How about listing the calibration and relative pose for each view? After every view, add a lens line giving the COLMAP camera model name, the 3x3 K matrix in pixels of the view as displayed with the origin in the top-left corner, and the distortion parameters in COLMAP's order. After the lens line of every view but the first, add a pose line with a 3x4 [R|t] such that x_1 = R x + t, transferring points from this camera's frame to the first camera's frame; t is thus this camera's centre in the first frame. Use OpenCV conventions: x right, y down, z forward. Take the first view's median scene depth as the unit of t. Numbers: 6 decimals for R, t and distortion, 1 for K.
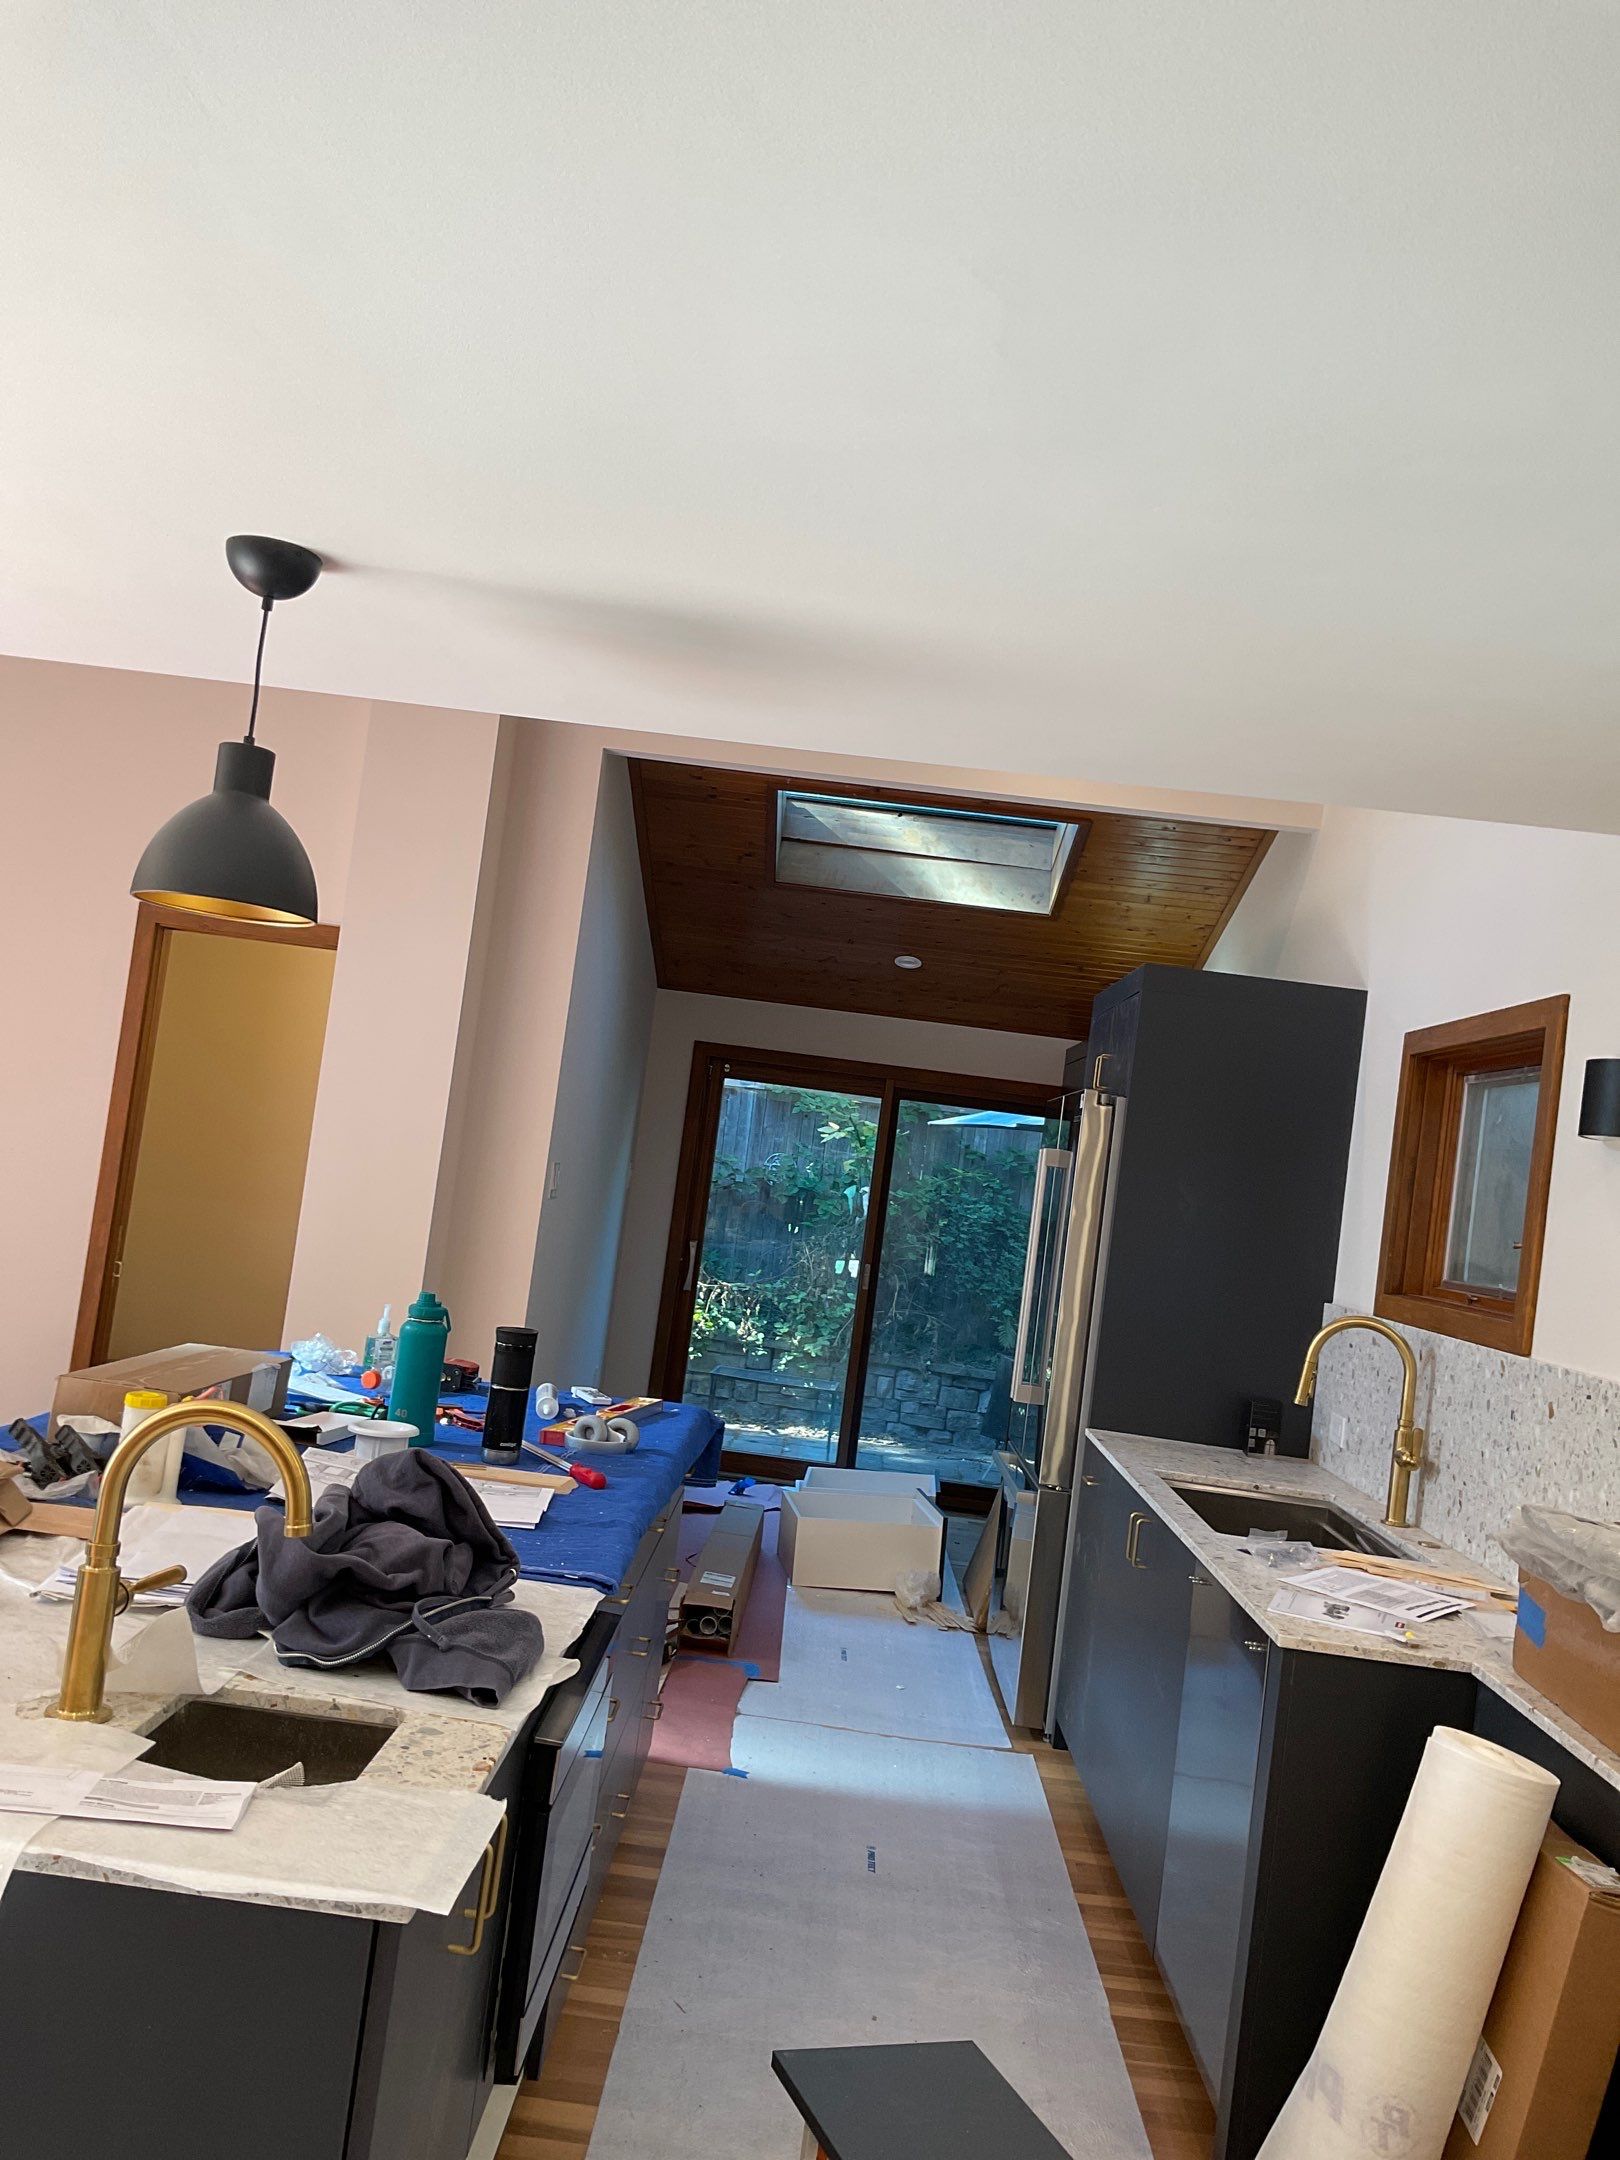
lens RADIAL K [[1844.8, 0, 807.0], [0, 1844.8, 1080.3], [0, 0, 1]] dist [0.097882, -0.000608]
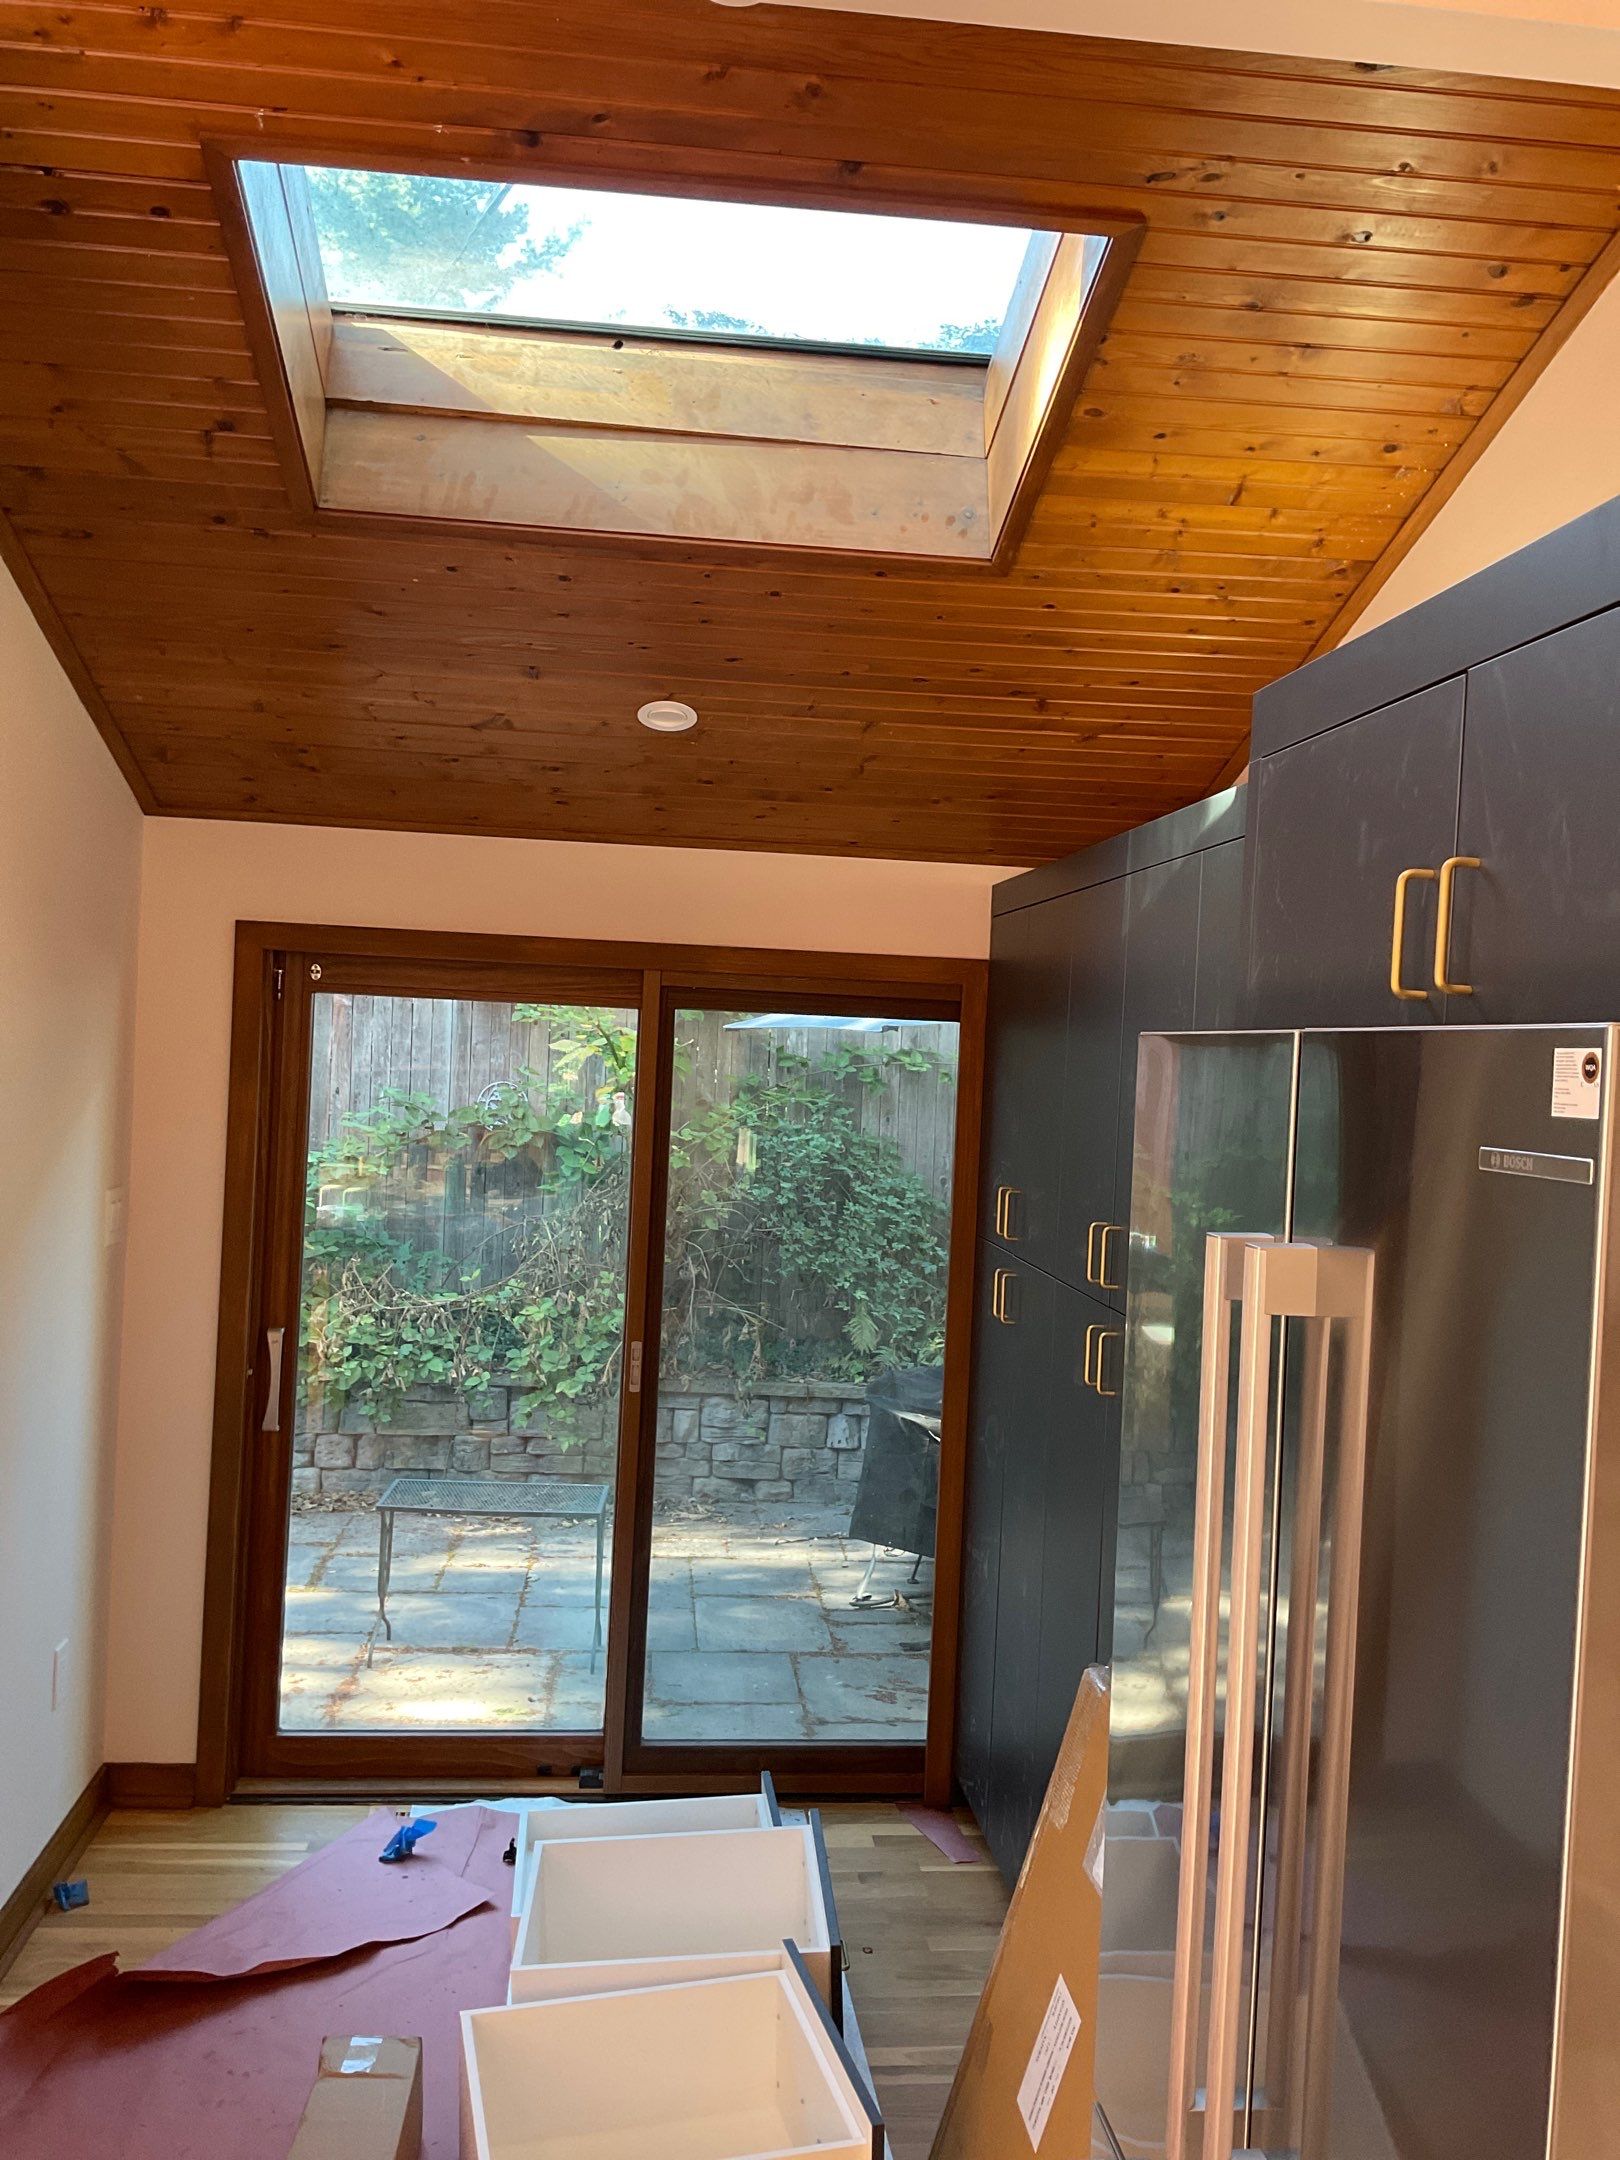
lens RADIAL K [[1844.8, 0, 808.6], [0, 1844.8, 1079.5], [0, 0, 1]] dist [0.097882, -0.000608]
pose [[0.989710, -0.082972, 0.116579, 0.019042], [0.074175, 0.994200, 0.077880, -0.005135], [-0.122365, -0.068431, 0.990123, 0.358890]]
